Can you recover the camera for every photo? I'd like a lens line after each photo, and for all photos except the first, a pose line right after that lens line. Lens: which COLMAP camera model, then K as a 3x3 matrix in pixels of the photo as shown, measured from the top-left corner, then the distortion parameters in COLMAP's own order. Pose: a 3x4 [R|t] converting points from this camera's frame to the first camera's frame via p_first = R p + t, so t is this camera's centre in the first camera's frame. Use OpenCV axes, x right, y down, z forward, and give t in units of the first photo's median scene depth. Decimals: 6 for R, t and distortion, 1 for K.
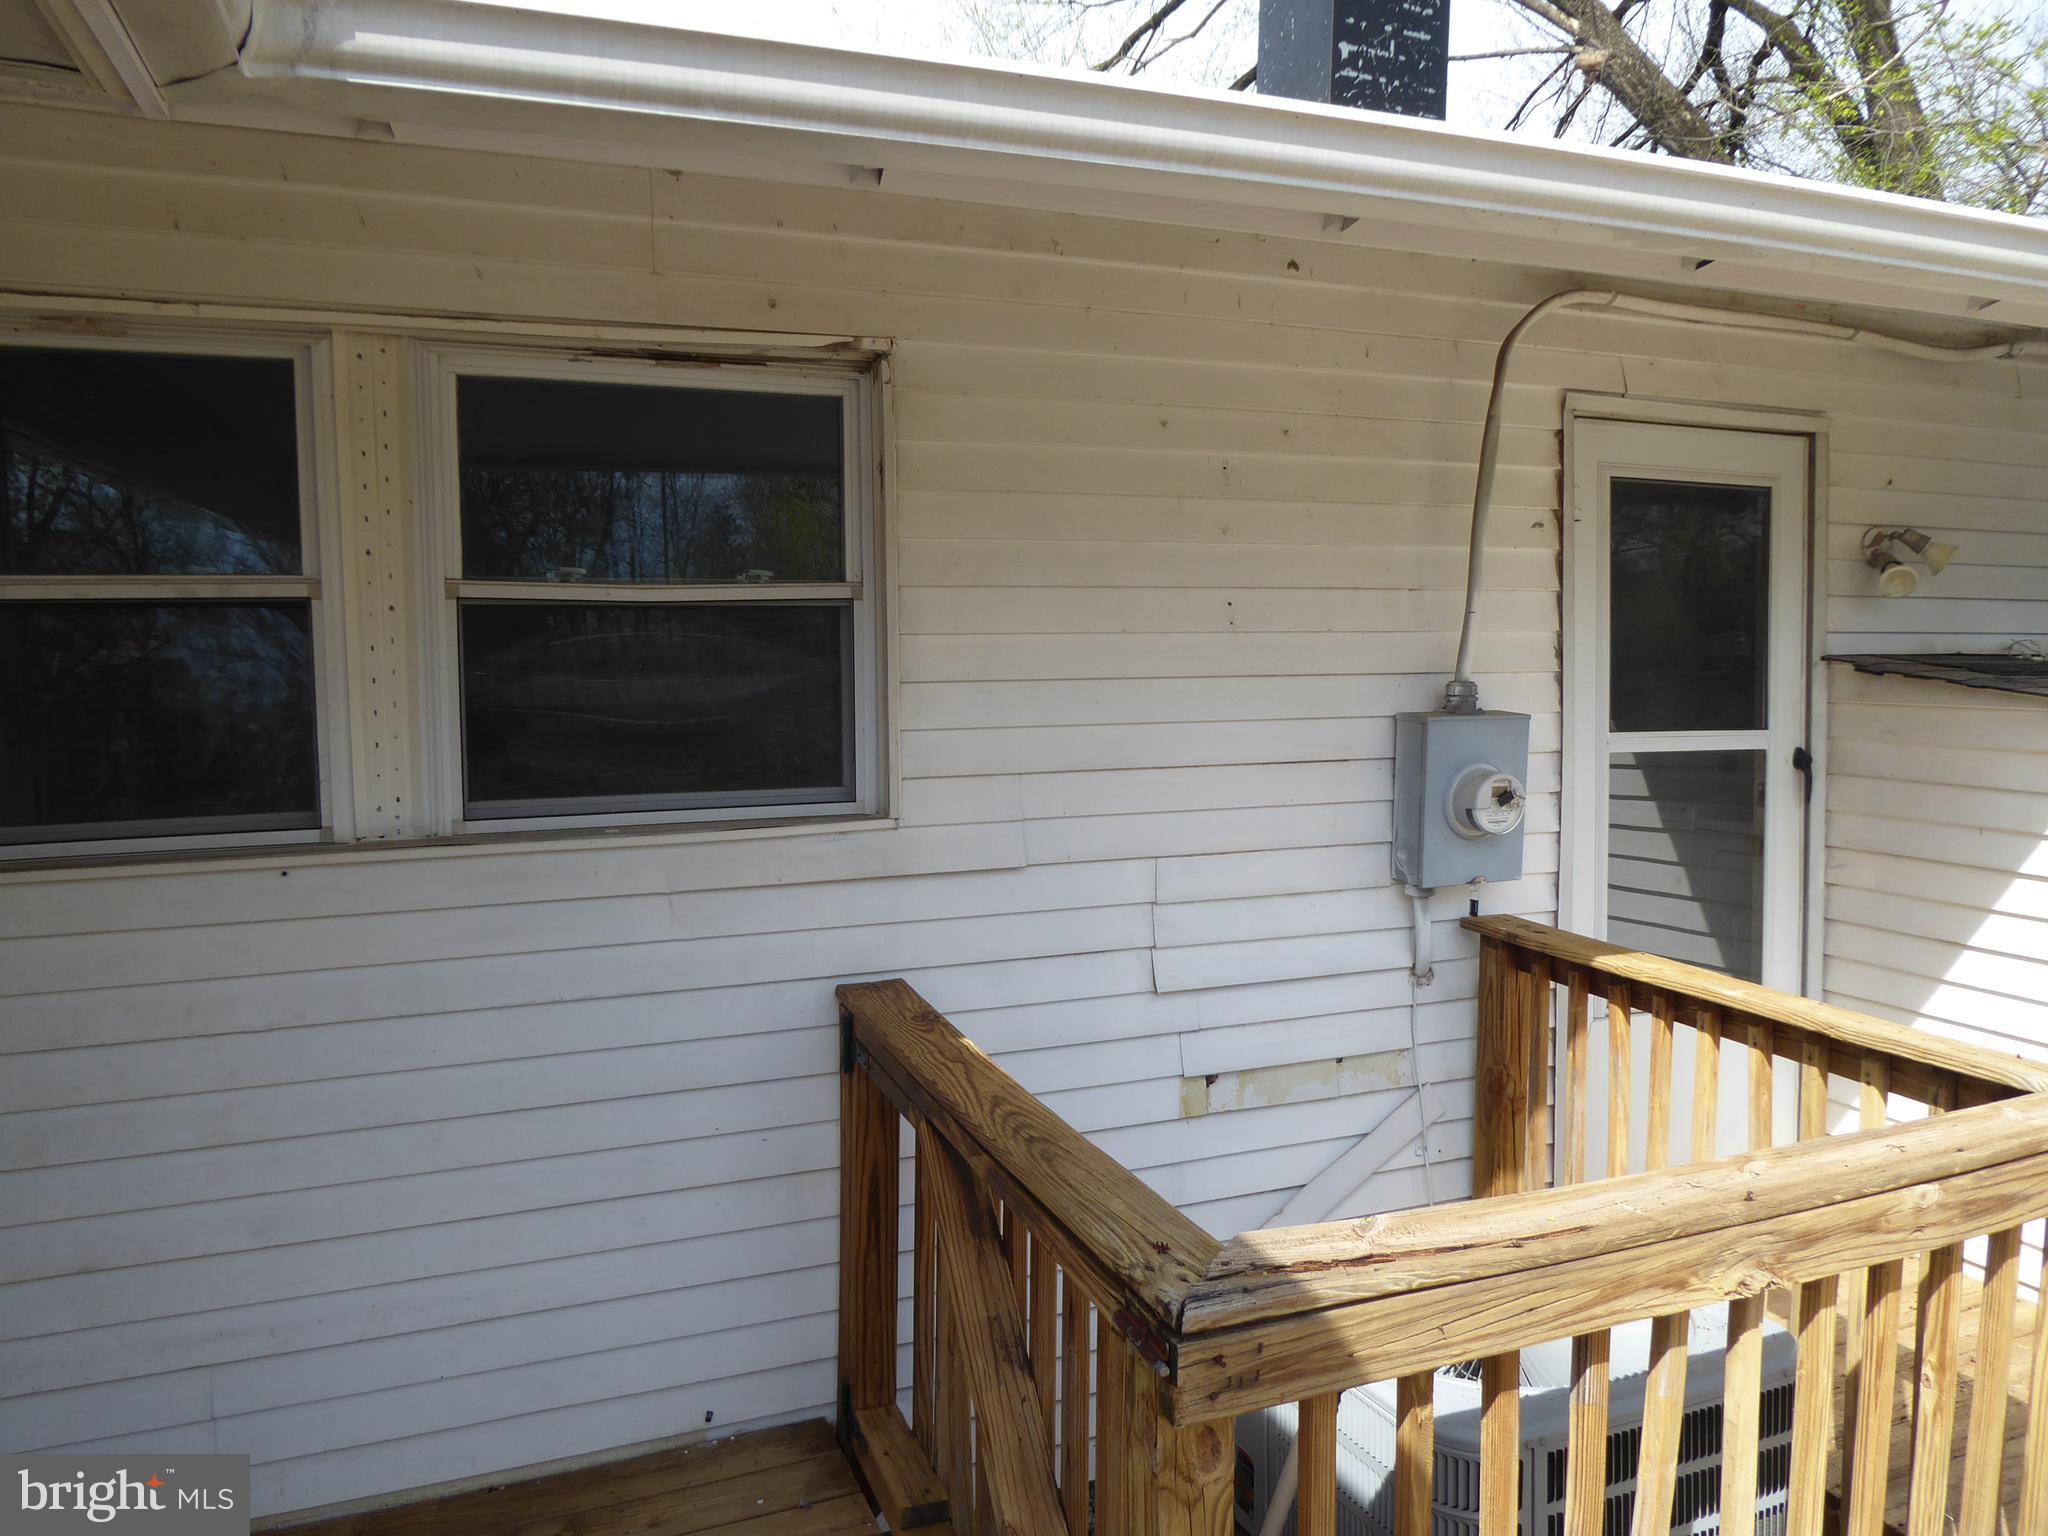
lens RADIAL K [[1461.9, 0, 1030.4], [0, 1461.9, 771.0], [0, 0, 1]] dist [-0.012870, -0.007119]
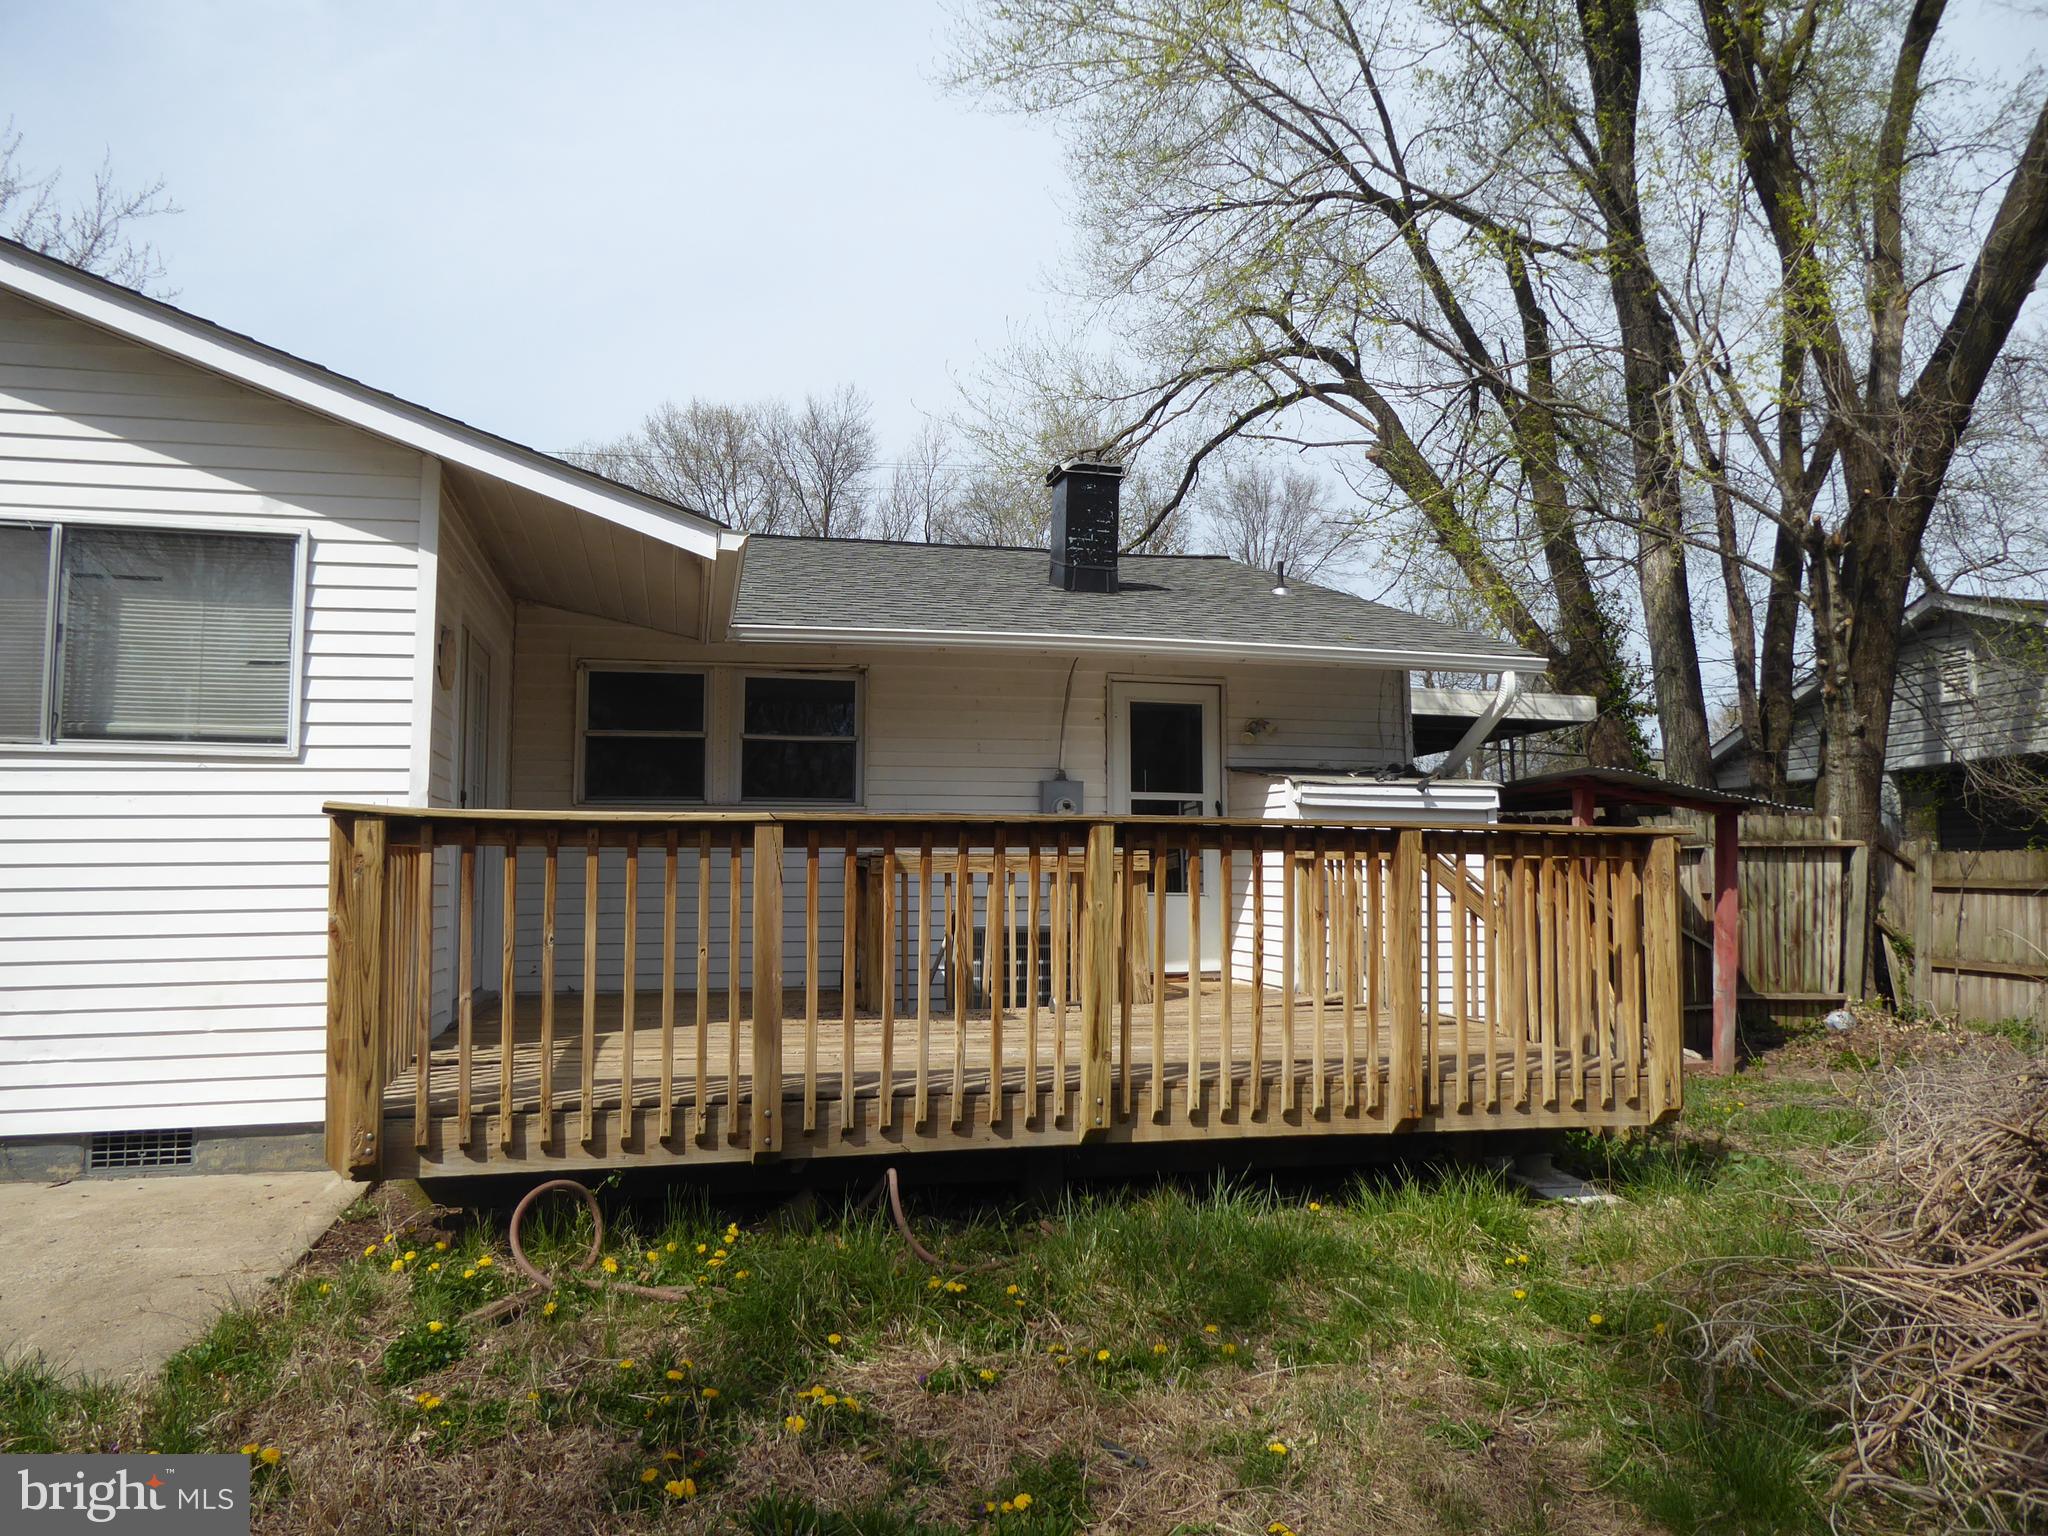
lens RADIAL K [[1461.9, 0, 1039.3], [0, 1461.9, 761.6], [0, 0, 1]] dist [-0.012870, -0.007119]
pose [[0.991322, 0.000148, -0.131456, 0.725045], [-0.019254, 0.989378, -0.144084, 0.397891], [0.130038, 0.145365, 0.980795, -2.186069]]
